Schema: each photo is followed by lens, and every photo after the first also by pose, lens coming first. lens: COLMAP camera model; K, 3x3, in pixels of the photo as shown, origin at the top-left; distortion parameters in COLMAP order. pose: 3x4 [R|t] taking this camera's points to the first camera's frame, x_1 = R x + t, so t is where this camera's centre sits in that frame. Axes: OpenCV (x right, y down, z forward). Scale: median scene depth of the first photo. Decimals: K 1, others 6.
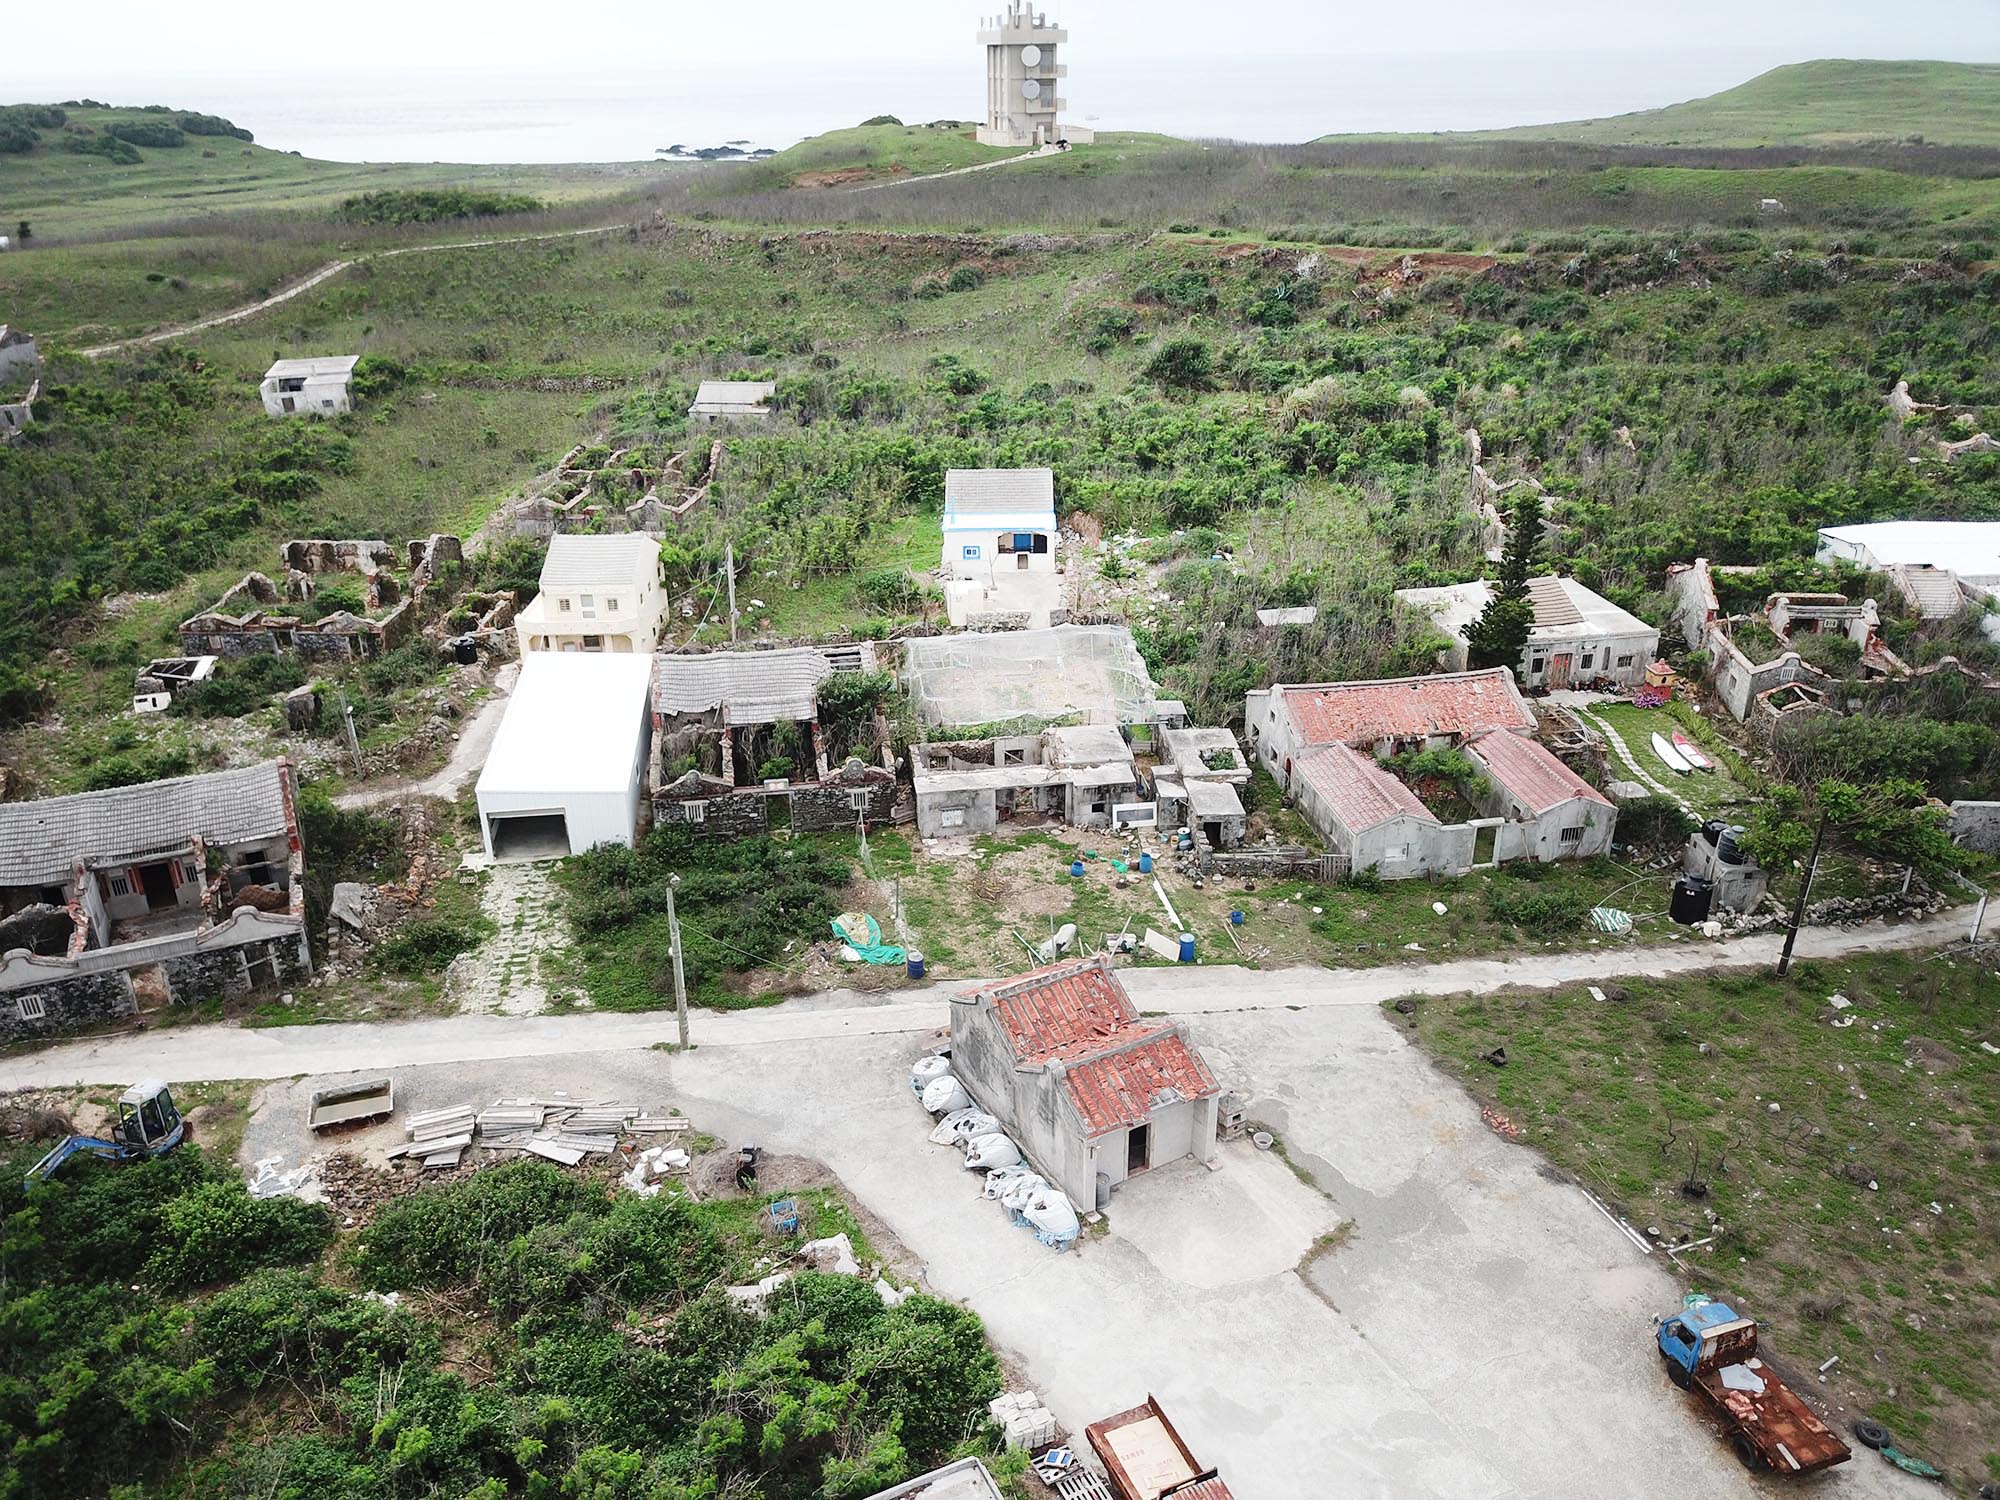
lens RADIAL K [[1545.7, 0, 977.7], [0, 1545.7, 749.8], [0, 0, 1]] dist [0.007283, 0.001976]
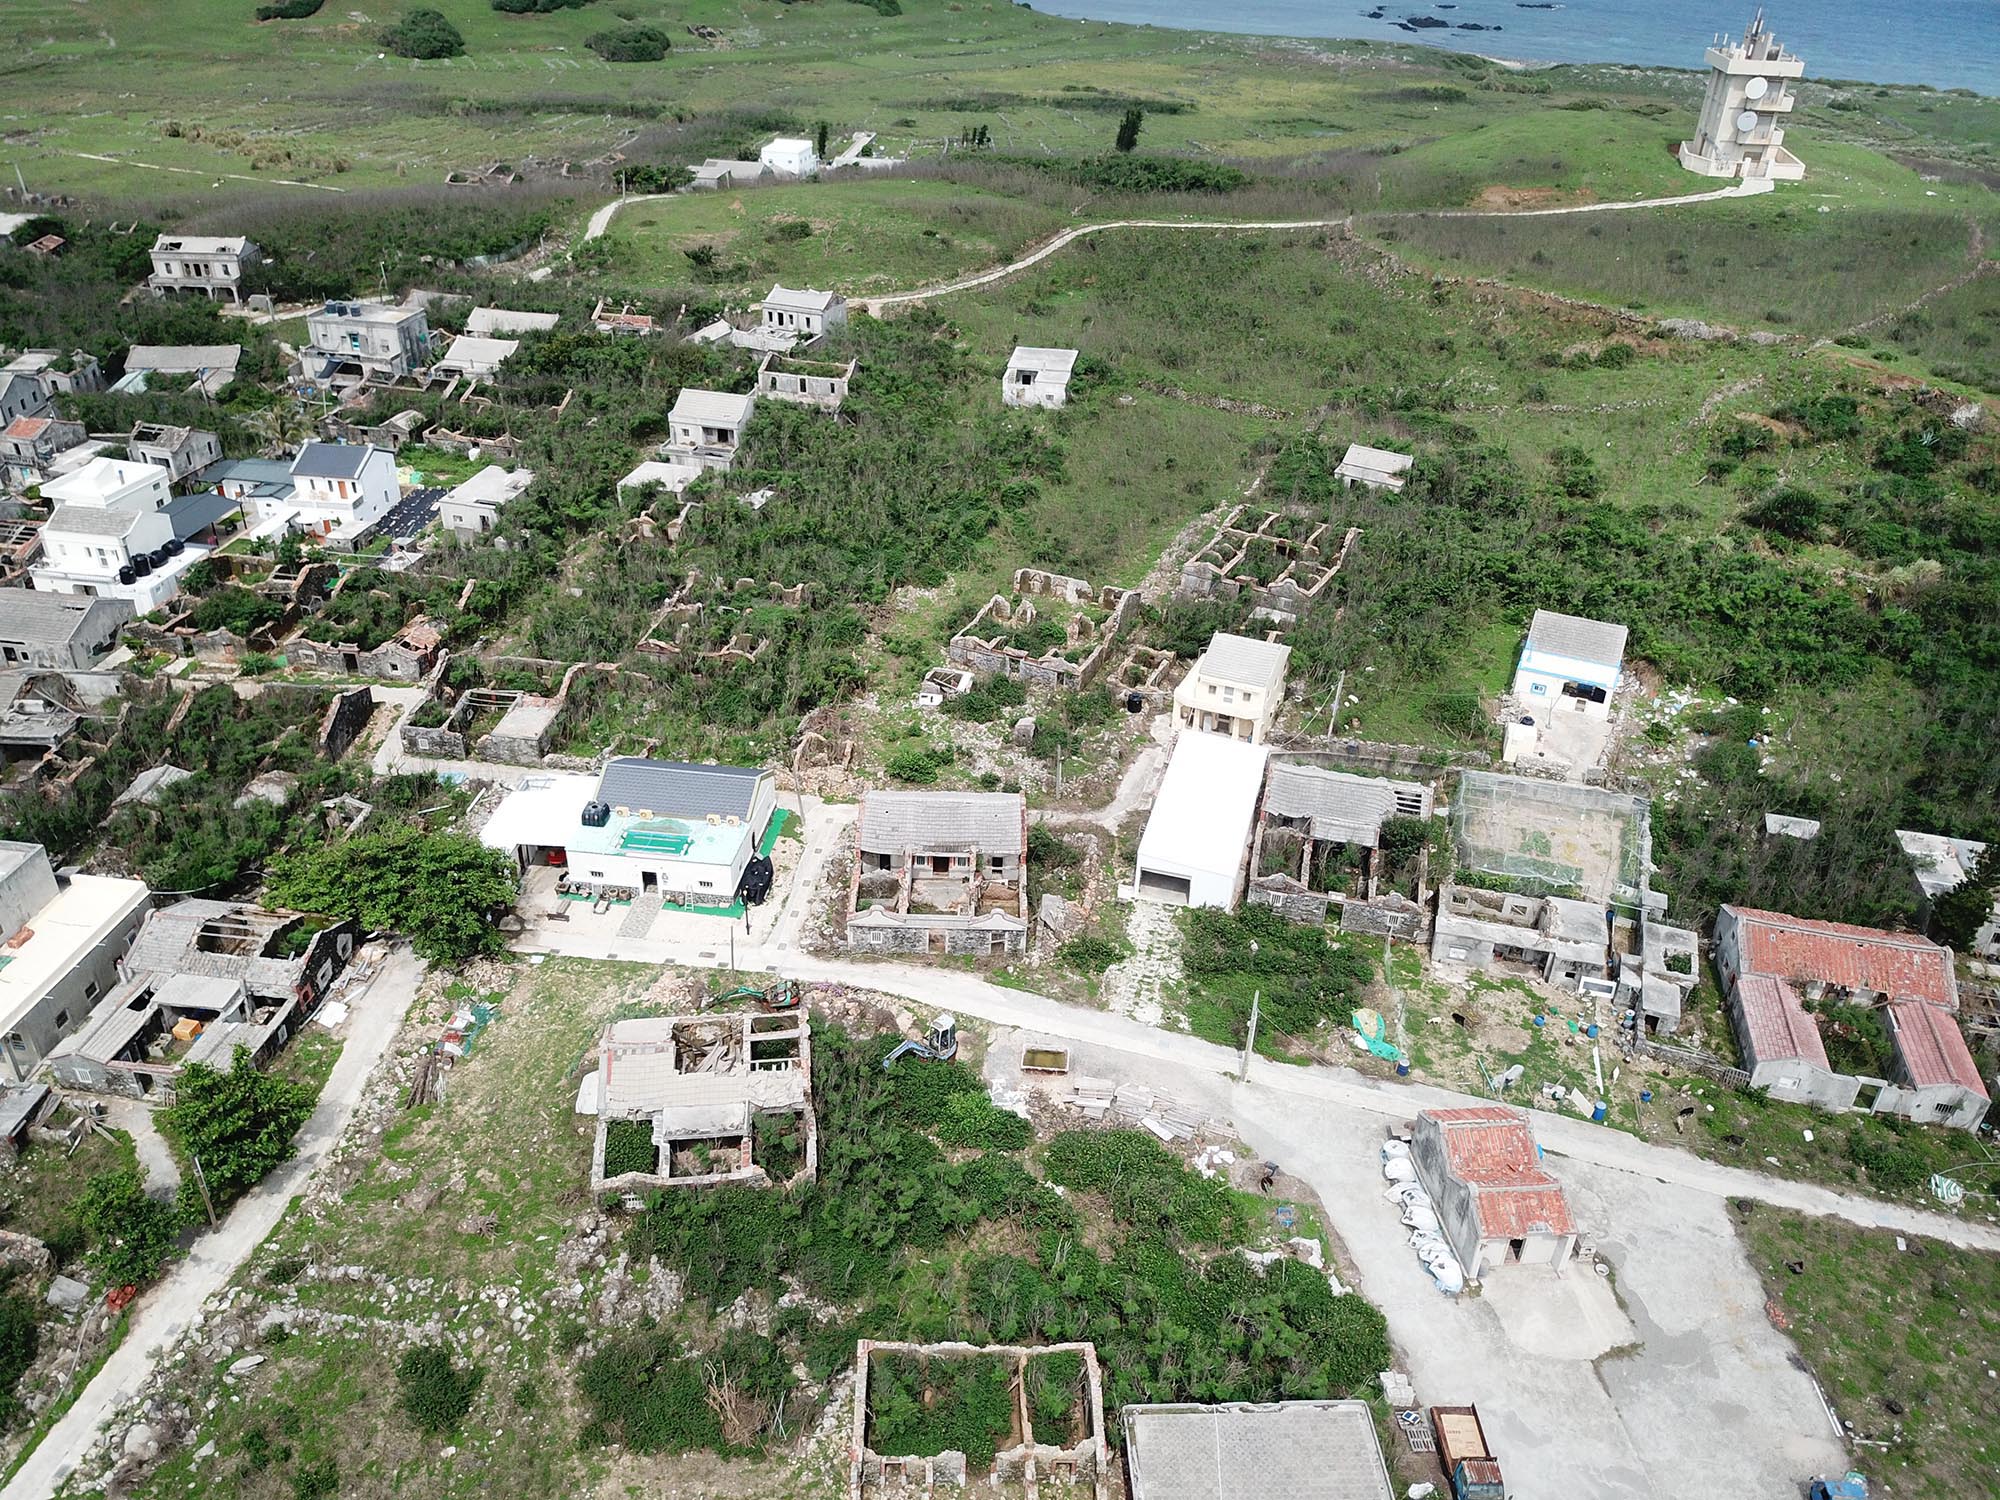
lens RADIAL K [[1545.7, 0, 977.7], [0, 1545.7, 749.8], [0, 0, 1]] dist [0.007283, 0.001976]
pose [[0.916717, 0.238734, -0.320368, -0.009113], [-0.201408, 0.968641, 0.145501, -0.238787], [0.345058, -0.068858, 0.936052, -0.422712]]
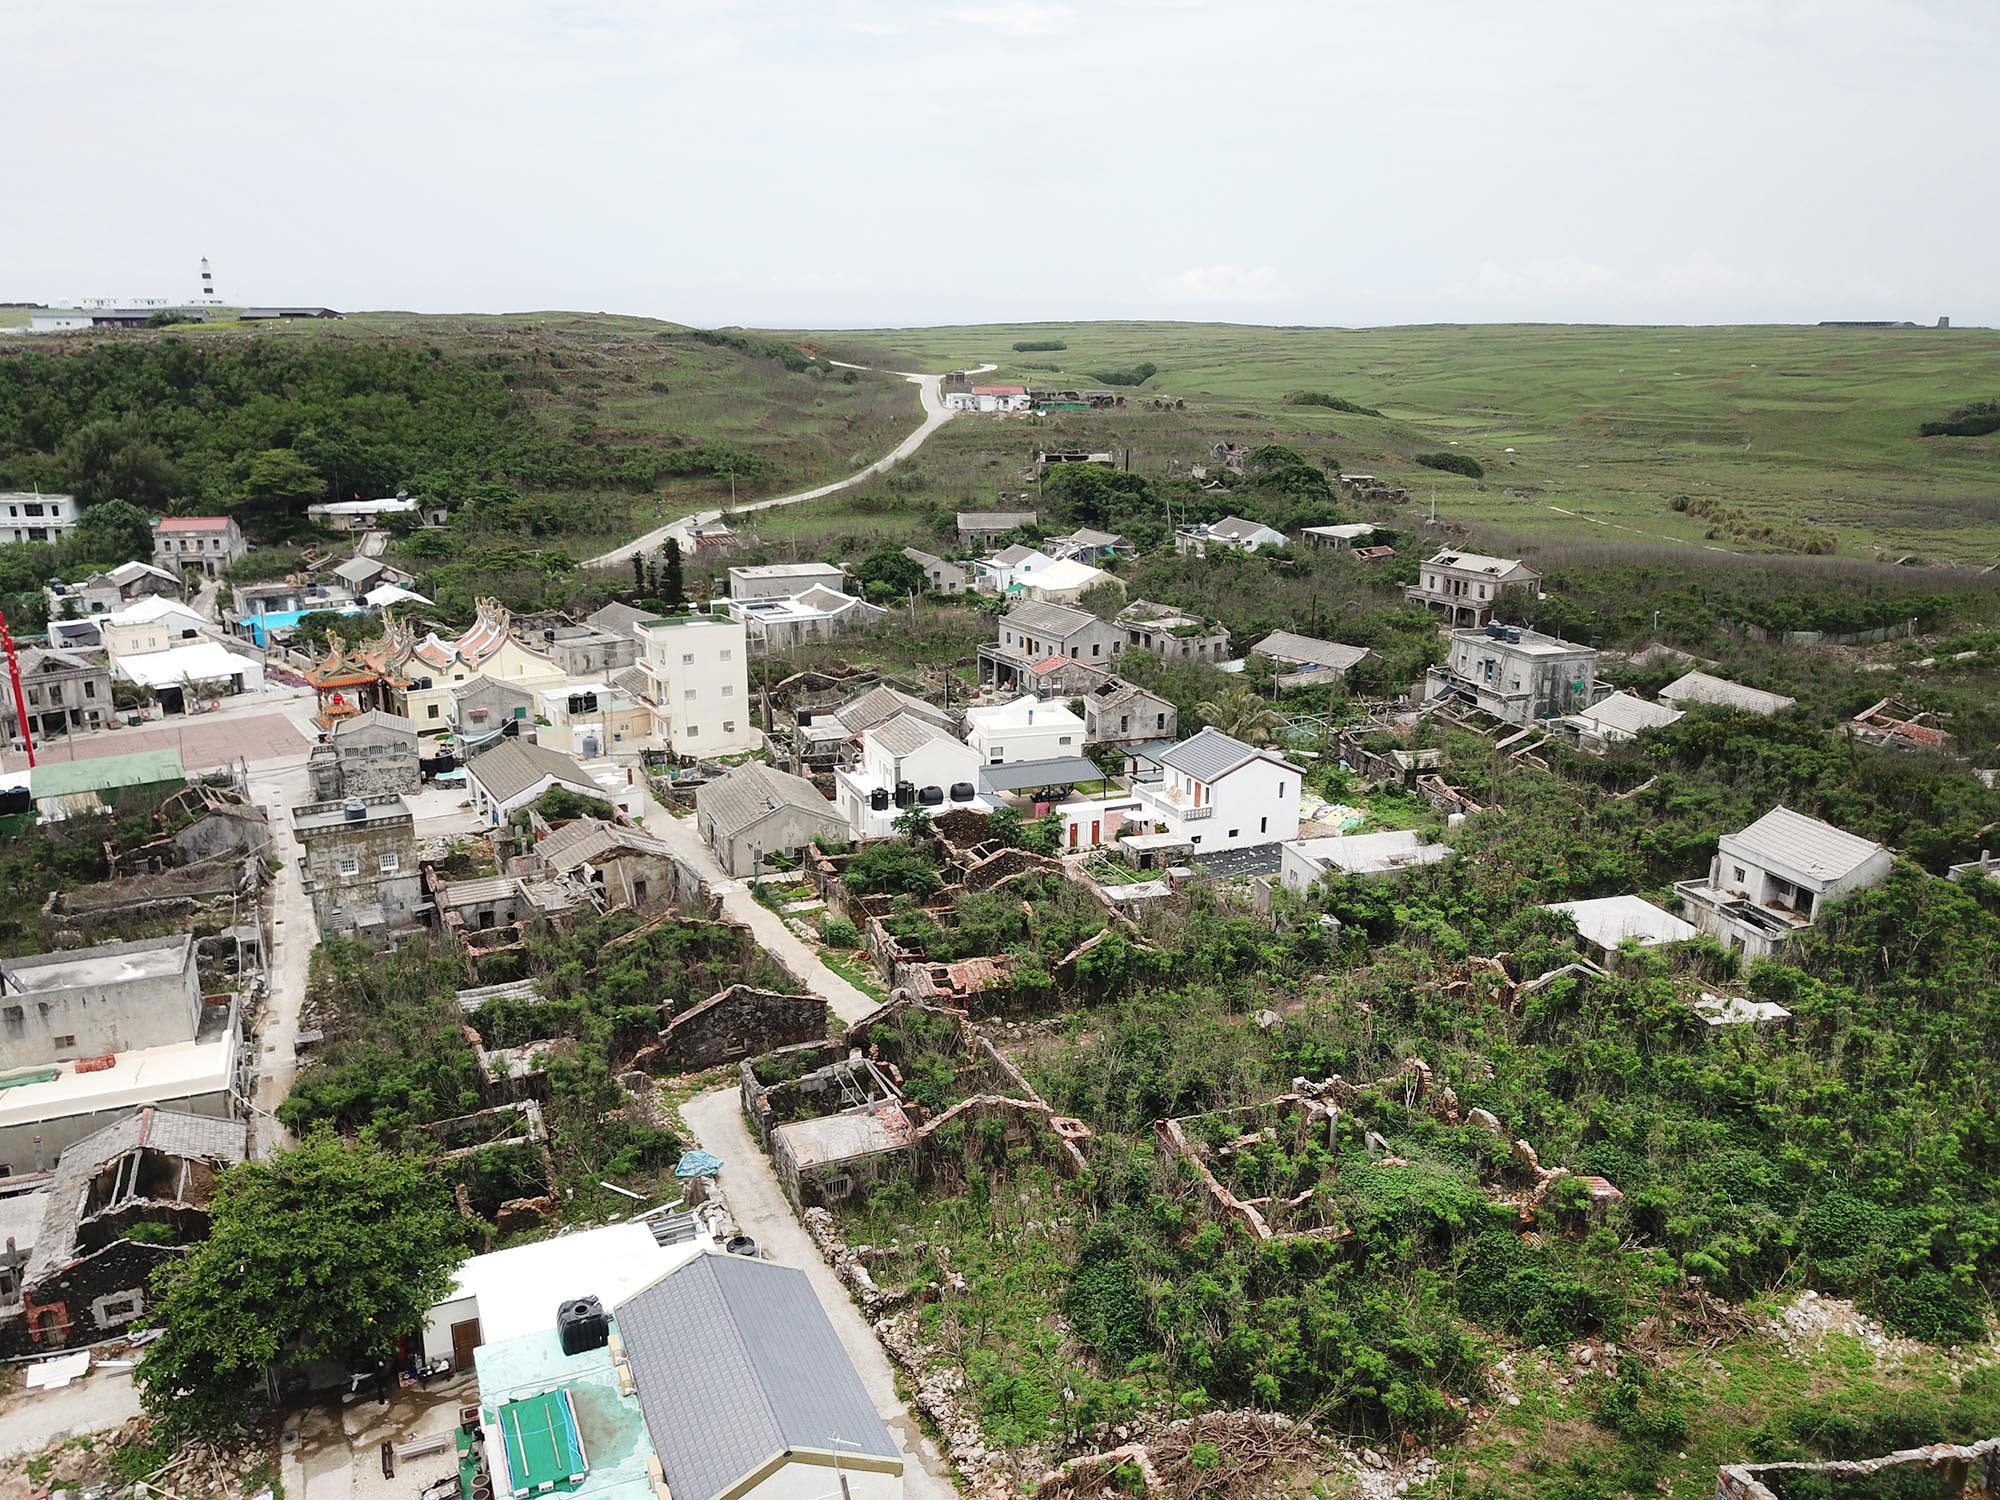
lens RADIAL K [[1545.7, 0, 977.7], [0, 1545.7, 749.8], [0, 0, 1]] dist [0.007283, 0.001976]
pose [[0.126067, 0.289194, -0.948933, -0.130961], [-0.414264, 0.884513, 0.214526, -0.377614], [0.901384, 0.366064, 0.231311, 0.673018]]
